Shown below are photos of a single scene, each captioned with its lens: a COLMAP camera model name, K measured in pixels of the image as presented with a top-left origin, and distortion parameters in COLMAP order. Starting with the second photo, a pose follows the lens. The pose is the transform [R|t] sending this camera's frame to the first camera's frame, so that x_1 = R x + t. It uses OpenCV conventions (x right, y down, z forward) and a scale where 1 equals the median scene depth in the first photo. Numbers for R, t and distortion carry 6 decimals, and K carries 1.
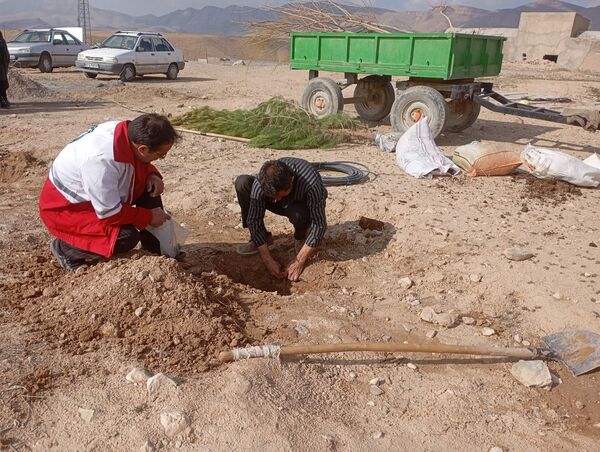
lens RADIAL K [[493.1, 0, 299.8], [0, 493.1, 227.6], [0, 0, 1]] dist [0.041345, -0.077684]
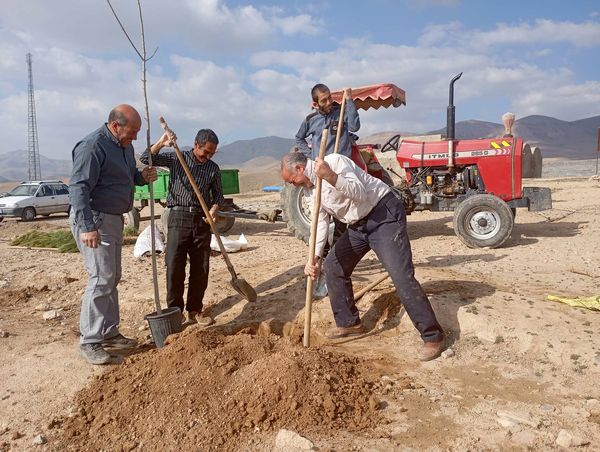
lens RADIAL K [[493.1, 0, 306.2], [0, 493.1, 224.1], [0, 0, 1]] dist [0.041345, -0.077684]
pose [[0.991567, -0.087288, 0.095793, 0.416899], [0.108582, 0.963069, -0.246392, 0.163749], [-0.070749, 0.254715, 0.964425, -0.411607]]
